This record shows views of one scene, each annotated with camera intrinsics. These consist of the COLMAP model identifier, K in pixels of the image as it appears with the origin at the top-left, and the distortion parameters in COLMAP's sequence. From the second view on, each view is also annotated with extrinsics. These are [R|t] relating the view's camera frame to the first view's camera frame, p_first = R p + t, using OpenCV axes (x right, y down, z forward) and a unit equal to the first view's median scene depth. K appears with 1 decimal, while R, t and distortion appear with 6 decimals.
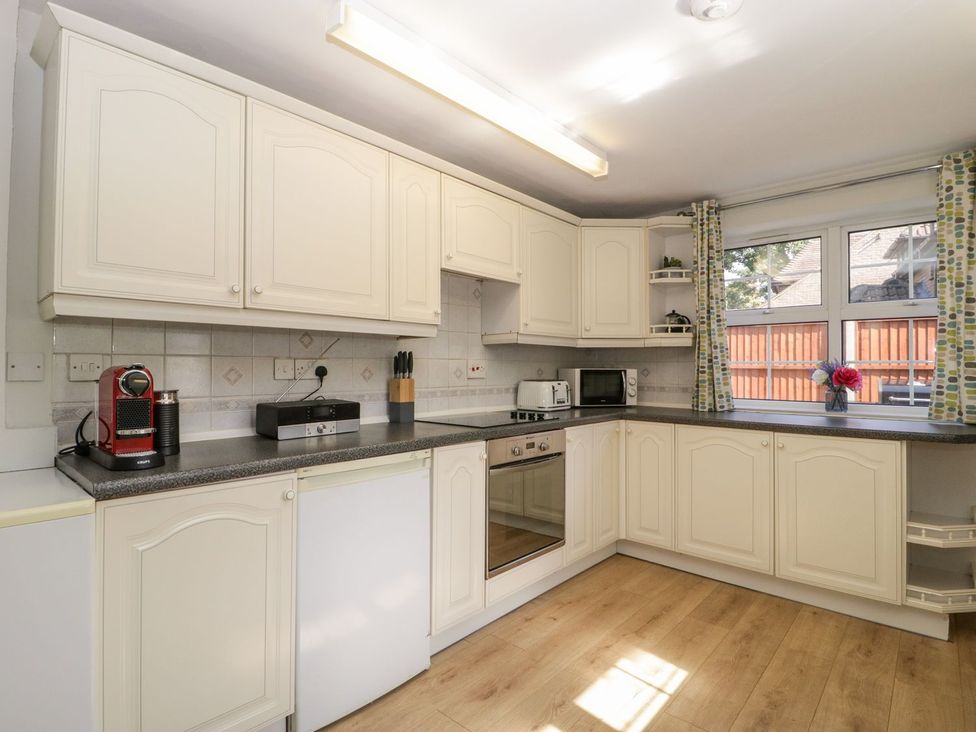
lens RADIAL K [[513.6, 0, 484.4], [0, 513.6, 360.9], [0, 0, 1]] dist [-0.005046, -0.001767]
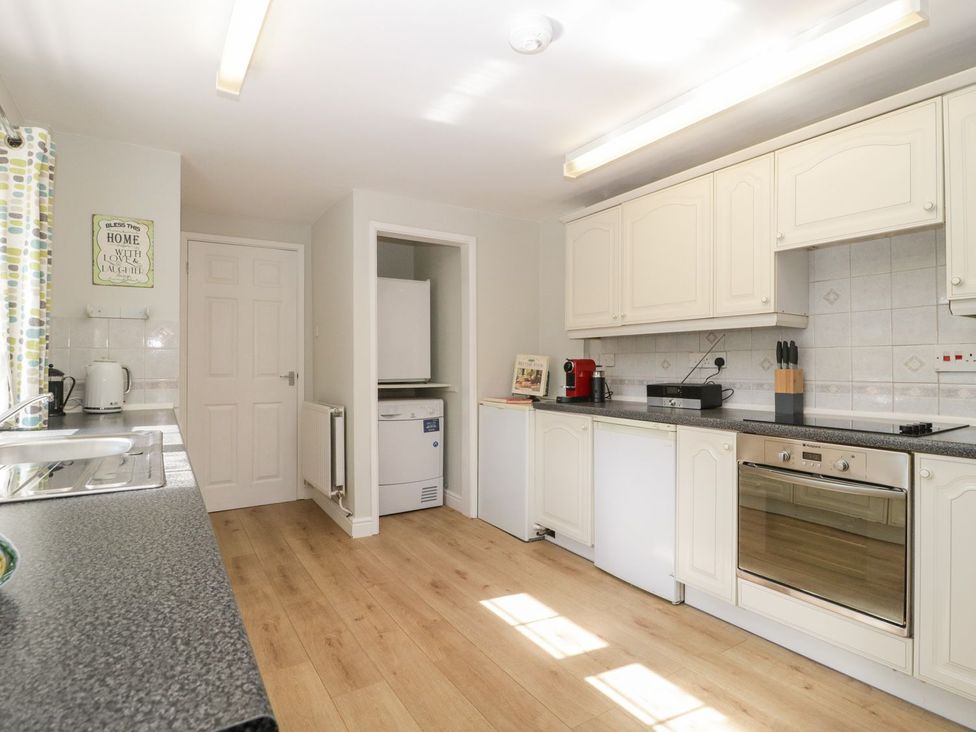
lens RADIAL K [[518.7, 0, 488.0], [0, 518.7, 366.0], [0, 0, 1]] dist [-0.003465, -0.001097]
pose [[-0.269332, 0.001731, -0.963046, 0.745889], [0.014749, 0.999889, -0.002328, 0.017959], [0.962934, -0.014831, -0.269328, 0.568177]]
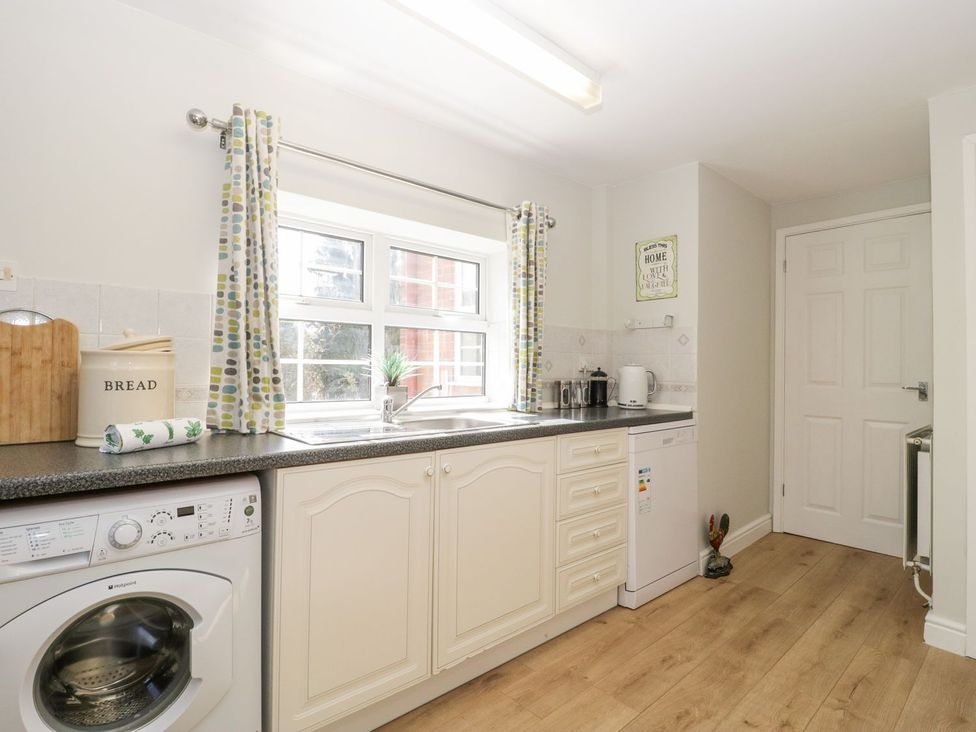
lens RADIAL K [[513.6, 0, 484.4], [0, 513.6, 360.9], [0, 0, 1]] dist [-0.005046, -0.001767]
pose [[-0.993951, -0.012091, 0.109161, 0.312196], [-0.014919, 0.999573, -0.025125, 0.019466], [-0.108811, -0.026602, -0.993707, 0.742205]]
